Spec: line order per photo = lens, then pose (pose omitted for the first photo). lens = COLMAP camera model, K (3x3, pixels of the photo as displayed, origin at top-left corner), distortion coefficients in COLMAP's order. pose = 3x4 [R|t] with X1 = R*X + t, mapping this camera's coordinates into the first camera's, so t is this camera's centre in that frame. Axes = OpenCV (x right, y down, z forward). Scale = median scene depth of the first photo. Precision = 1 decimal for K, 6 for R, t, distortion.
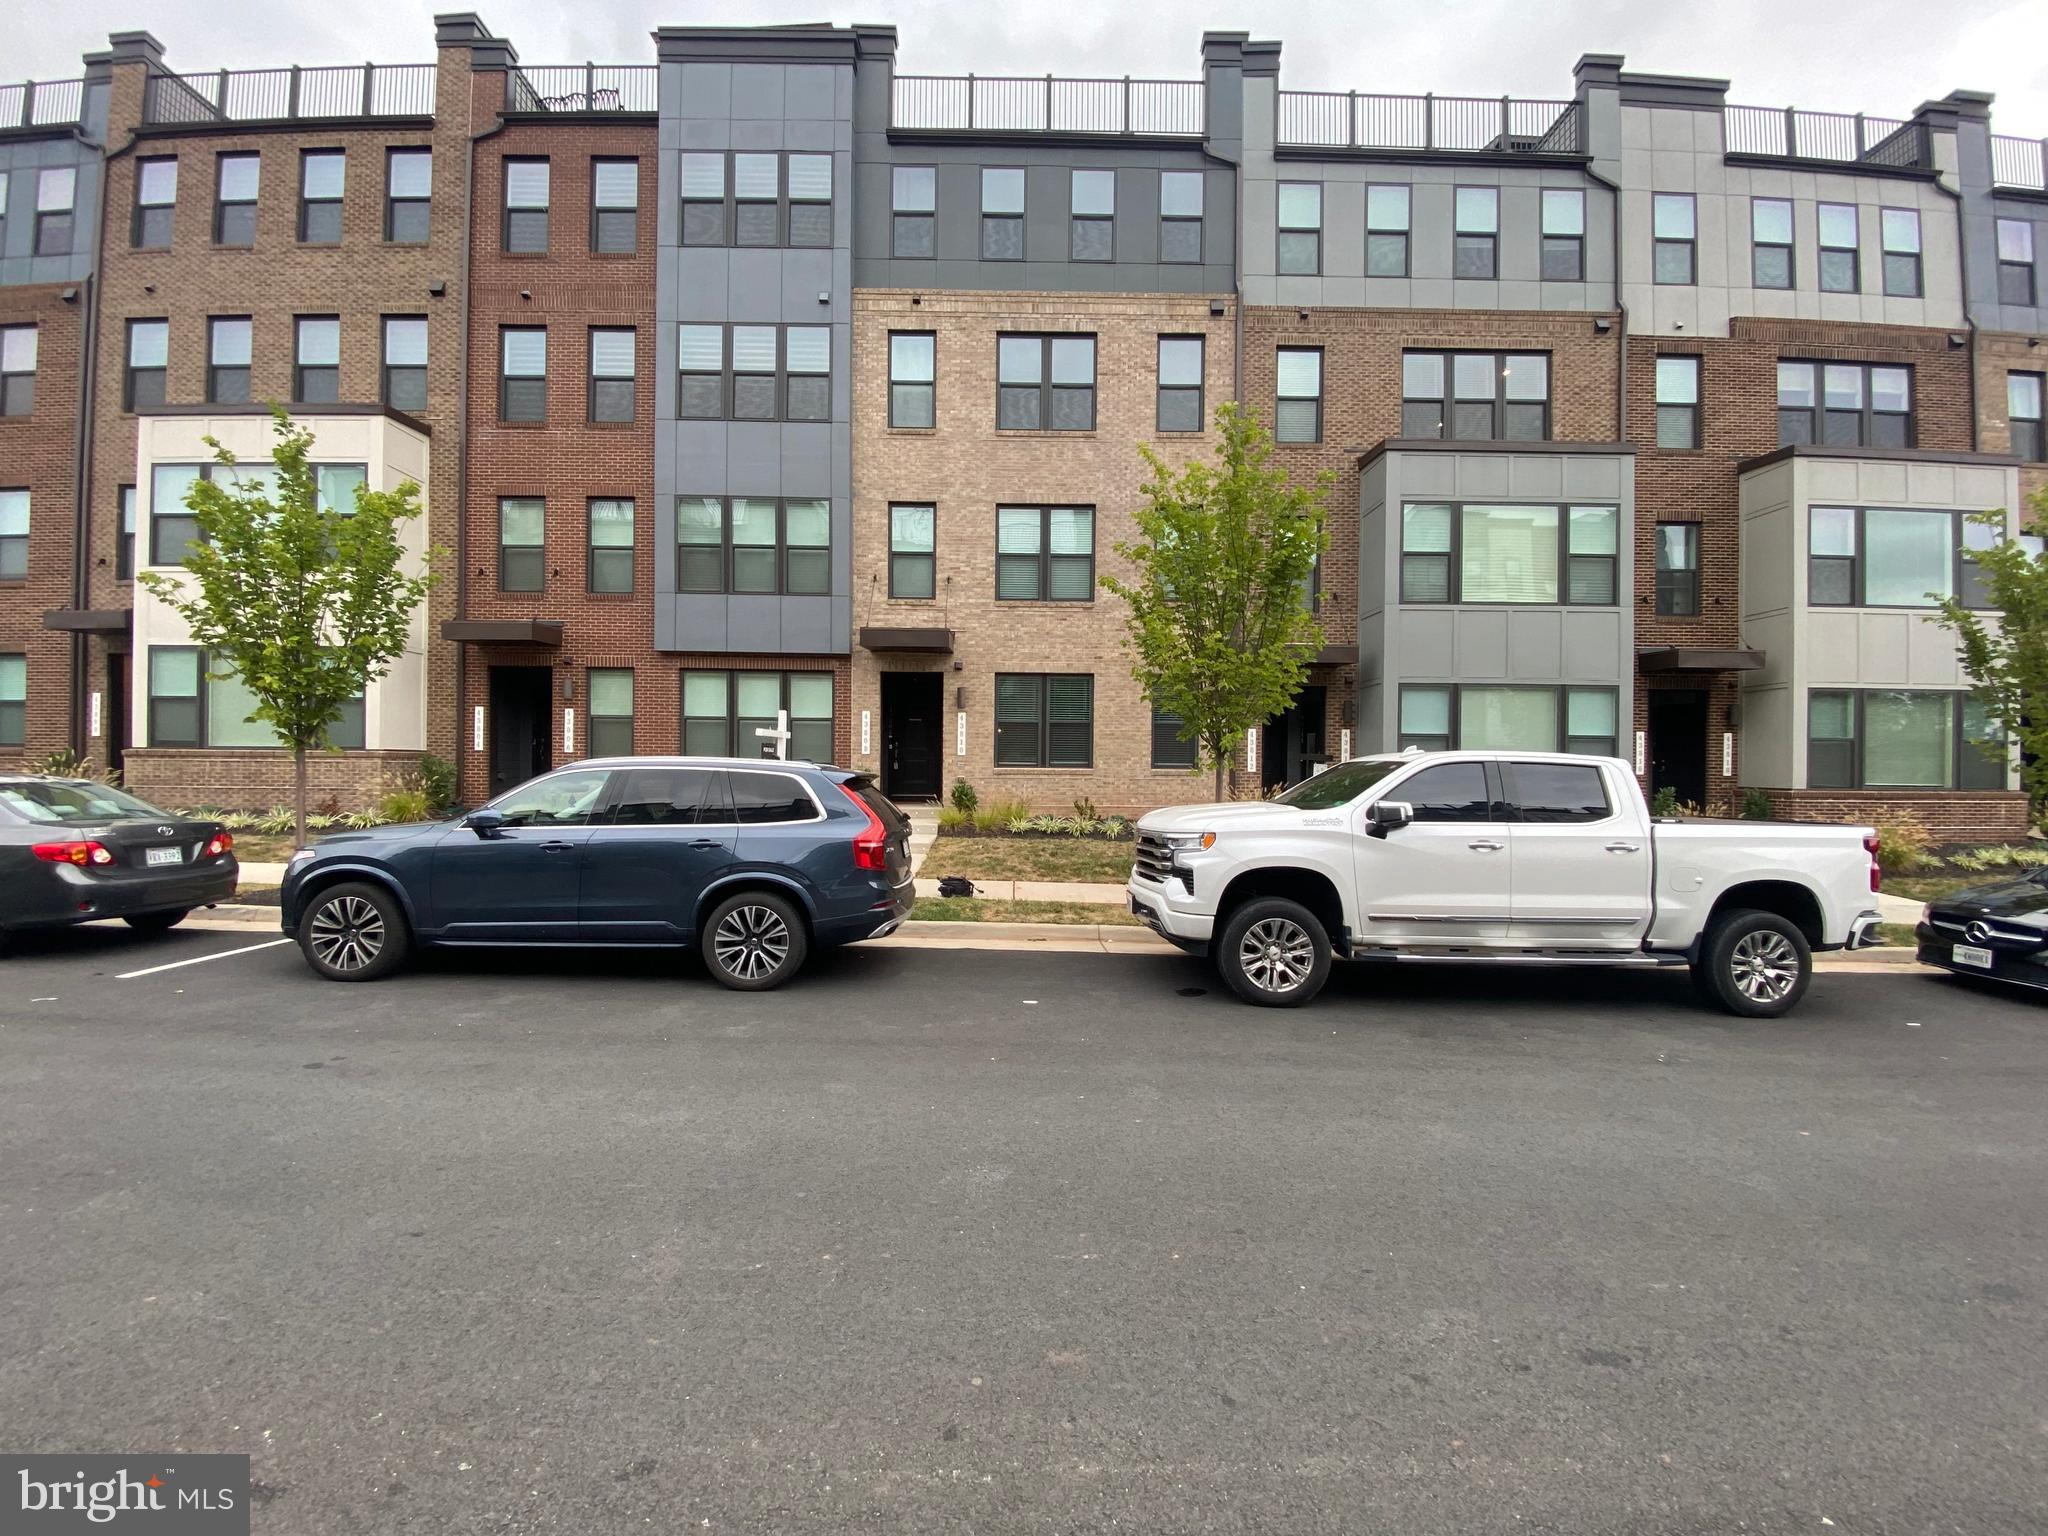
lens RADIAL K [[822.0, 0, 1033.4], [0, 822.0, 769.8], [0, 0, 1]] dist [0.011718, -0.015036]
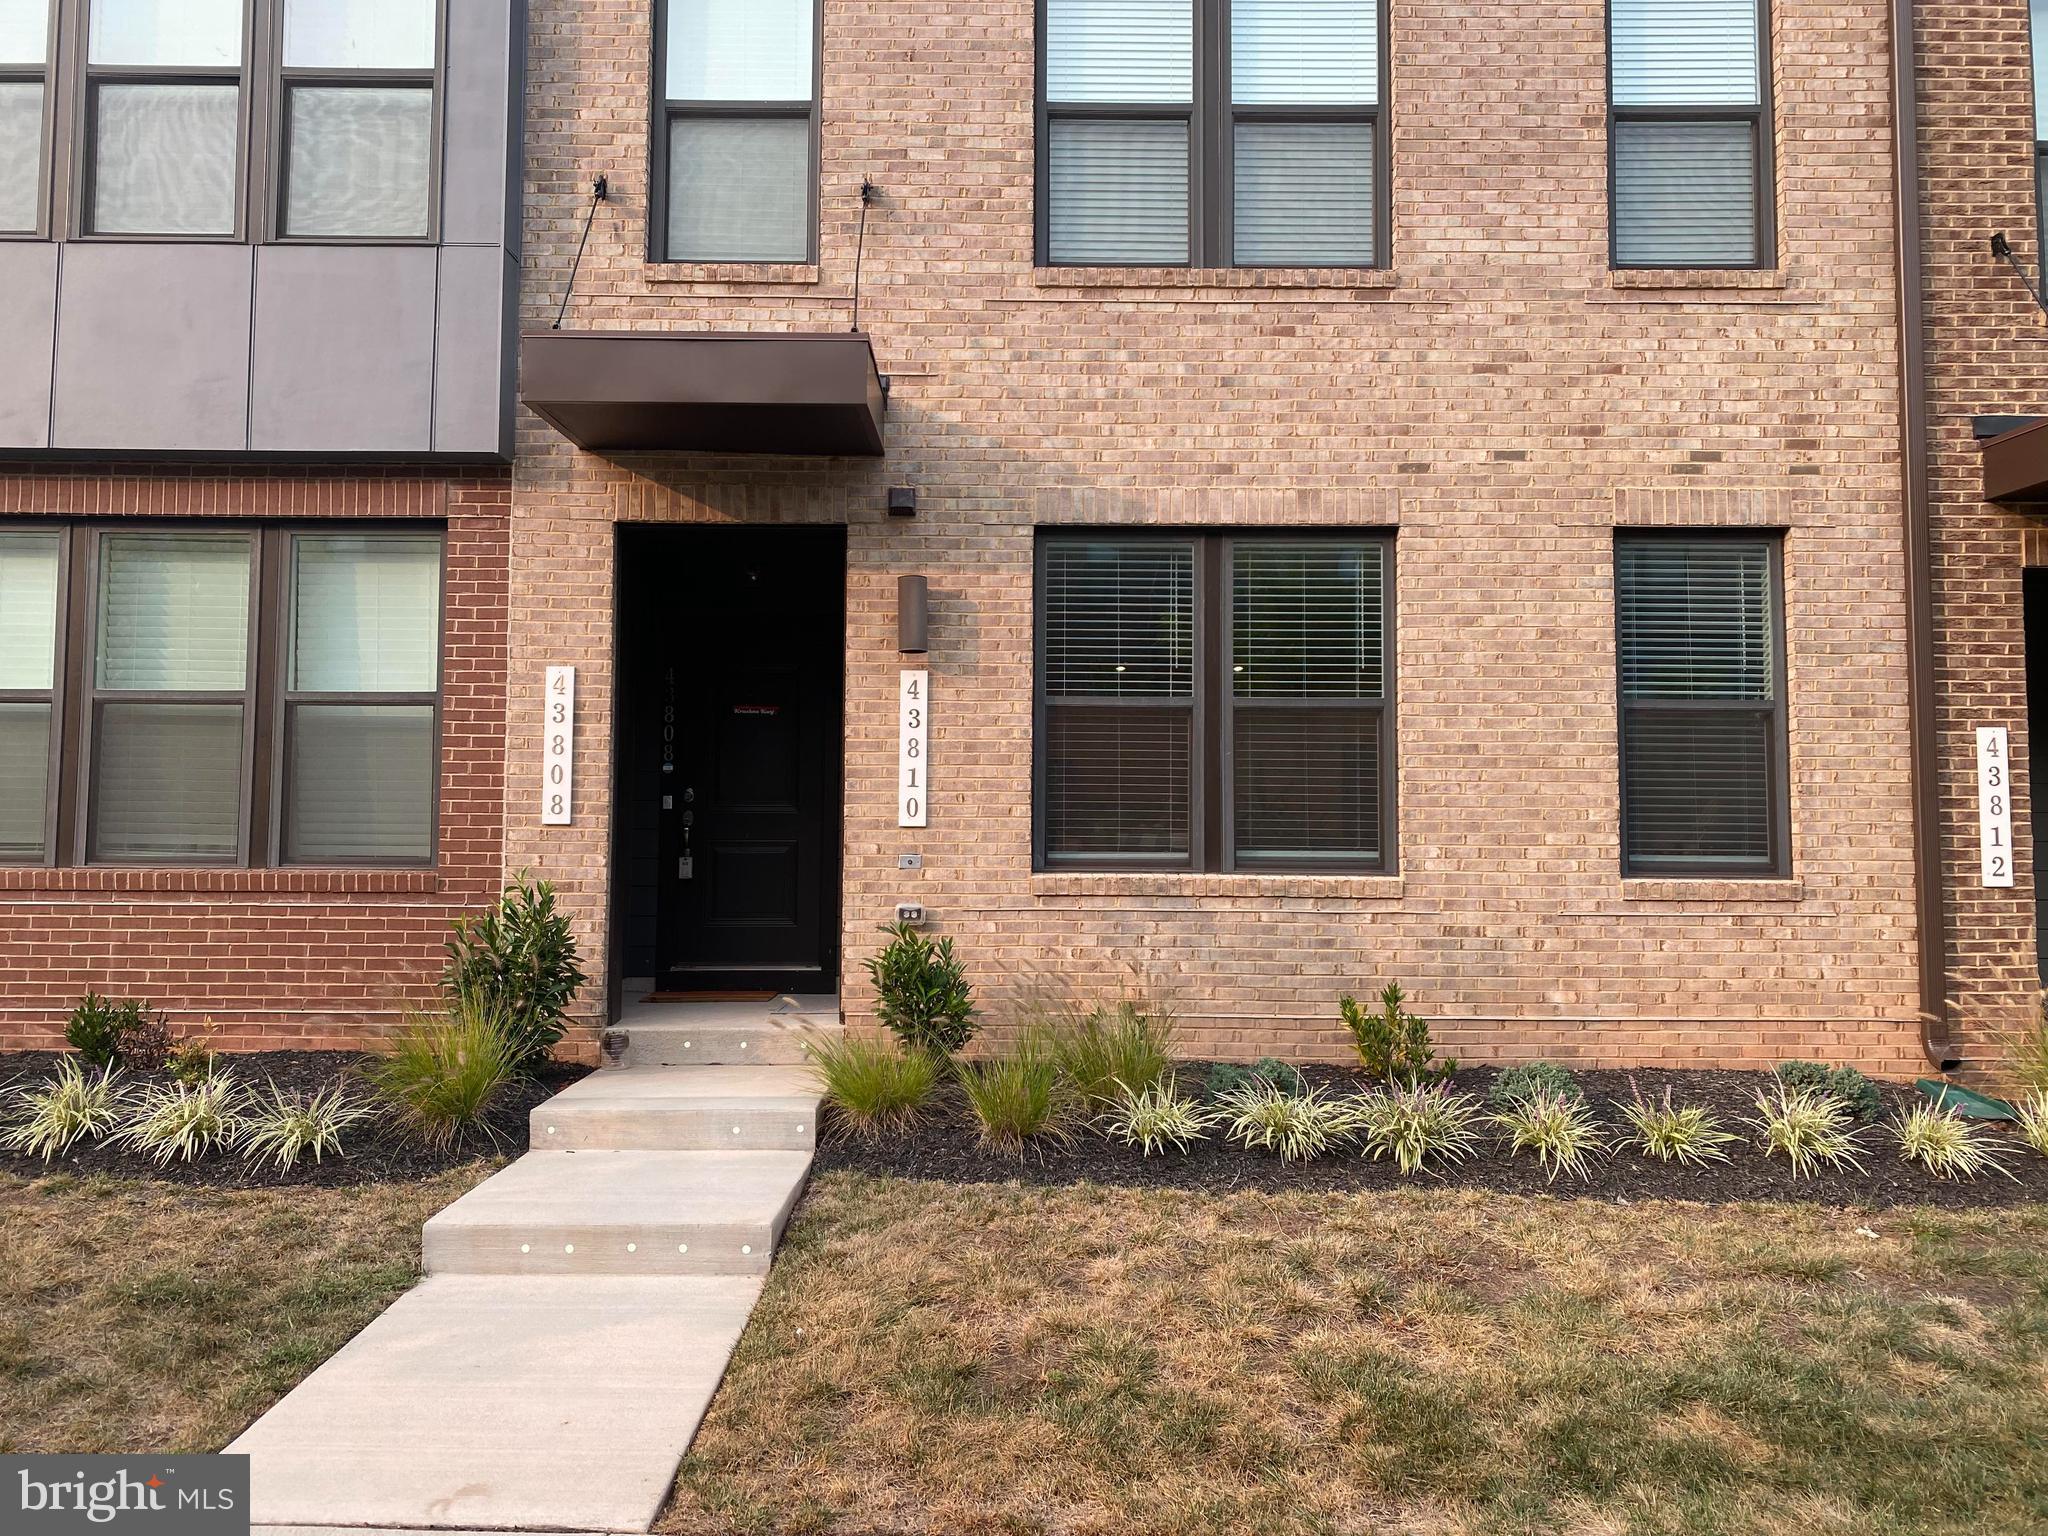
lens RADIAL K [[1553.2, 0, 1005.8], [0, 1553.2, 756.2], [0, 0, 1]] dist [0.046182, -0.033512]
pose [[0.999925, -0.002341, -0.011993, -0.050433], [0.001387, 0.996879, -0.078932, -0.000540], [0.012141, 0.078910, 0.996808, 0.490651]]
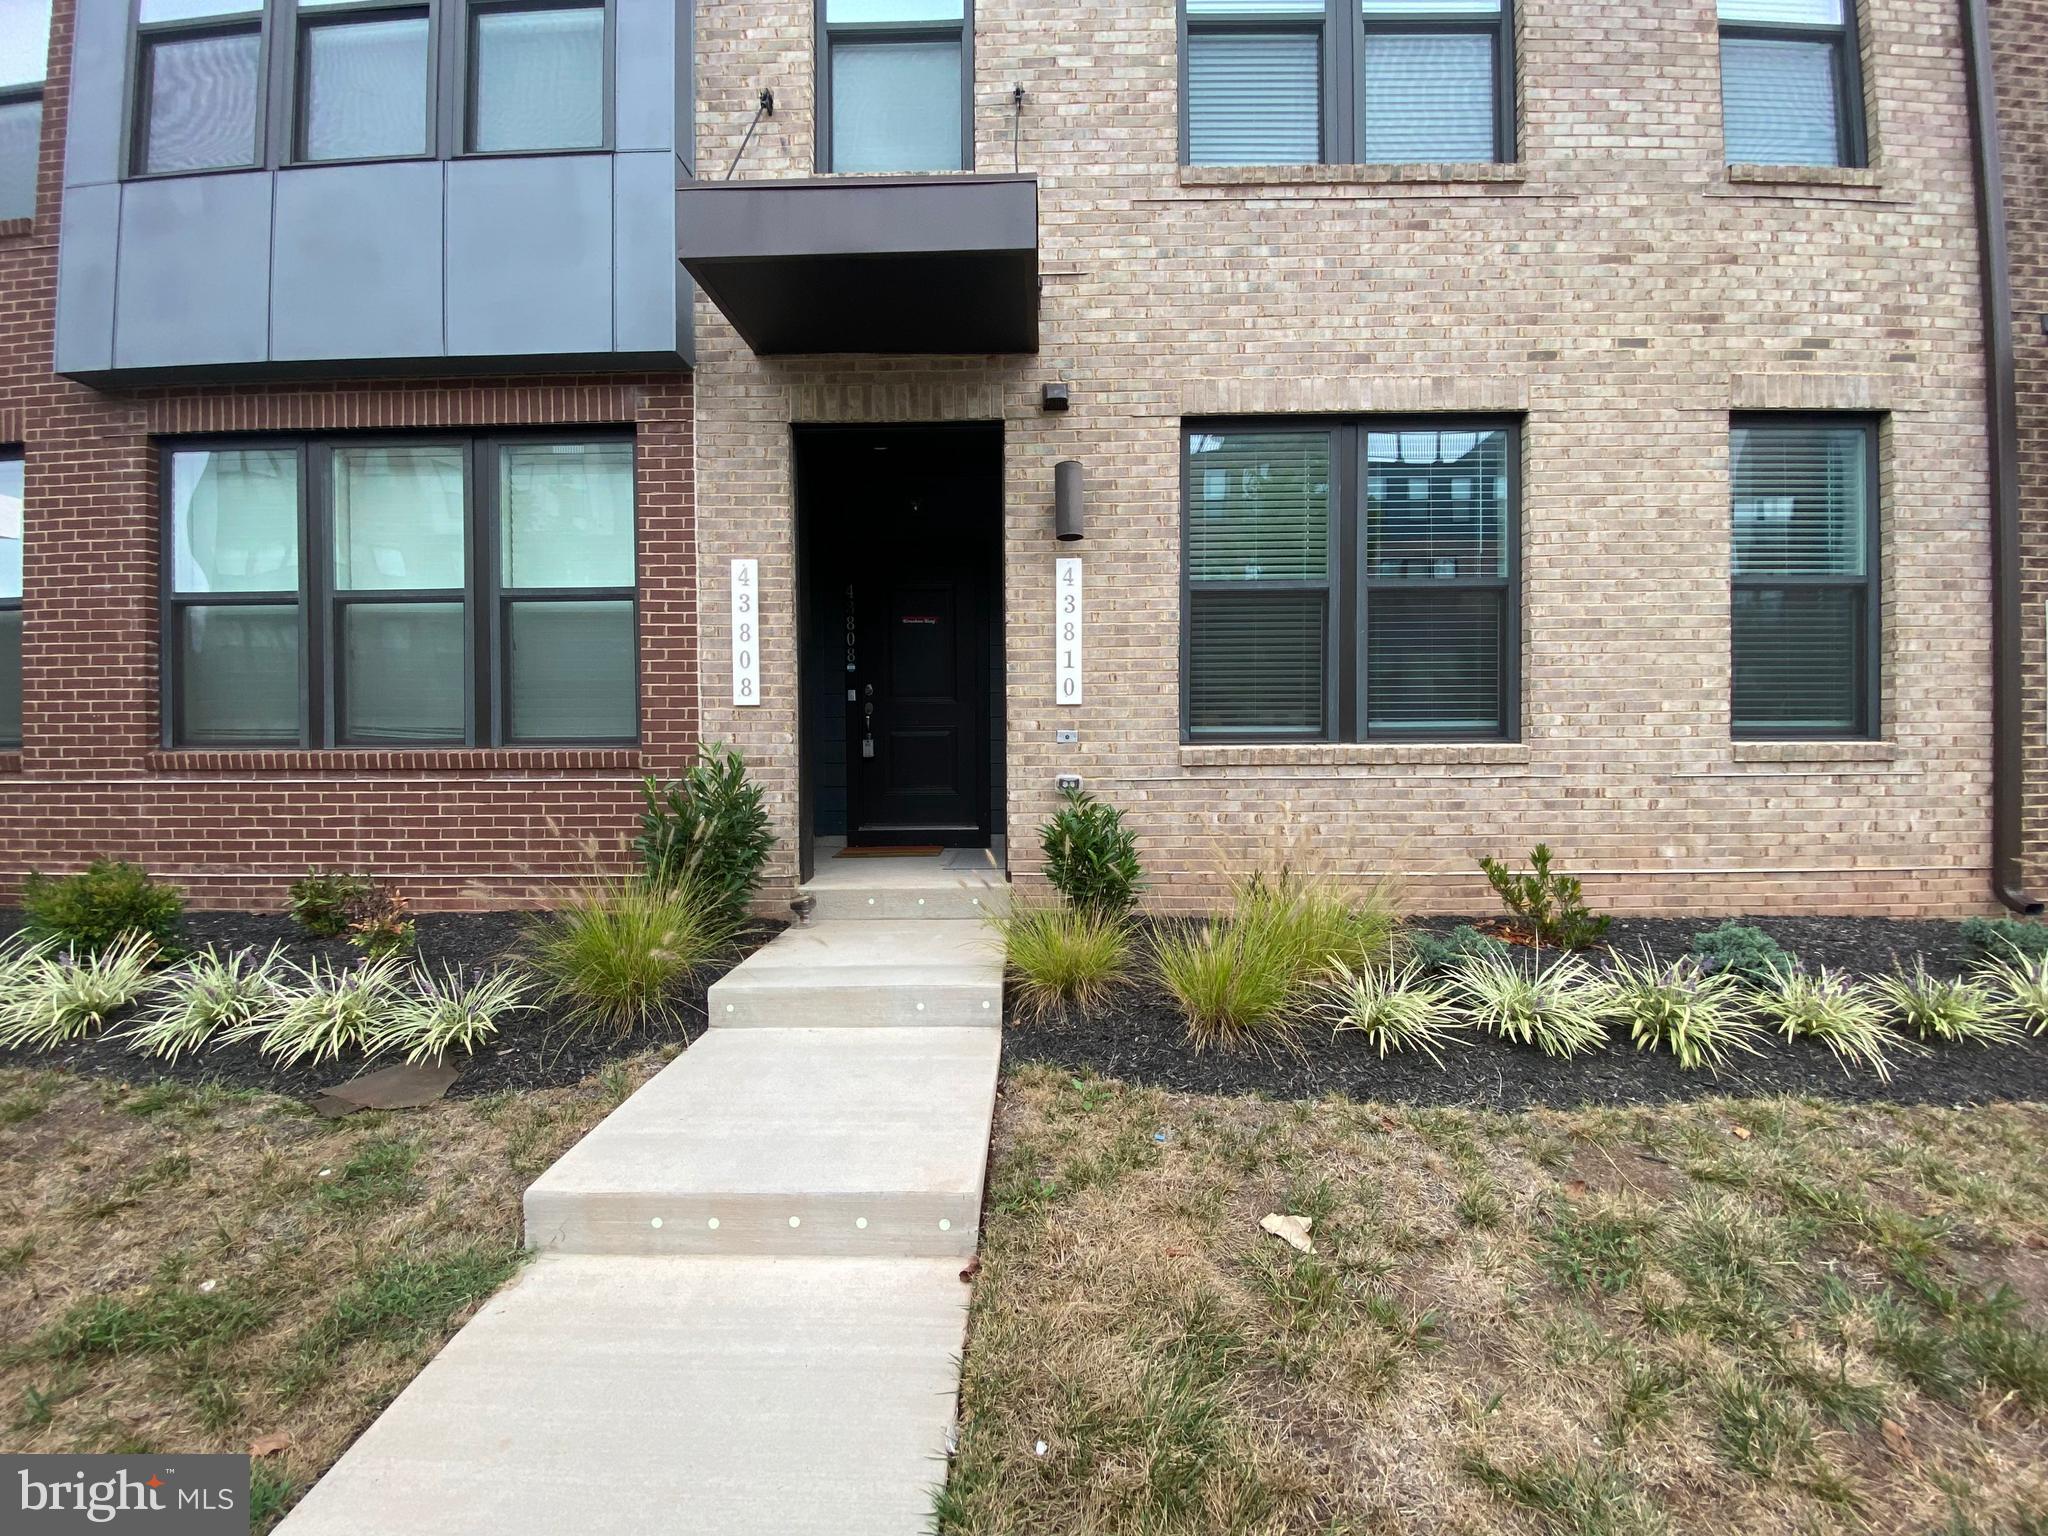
lens RADIAL K [[822.0, 0, 1028.5], [0, 822.0, 767.6], [0, 0, 1]] dist [0.011718, -0.015036]
pose [[0.999339, -0.013294, -0.033829, -0.092644], [0.013422, 0.999904, 0.003547, 0.003840], [0.033779, -0.003999, 0.999421, 0.707802]]
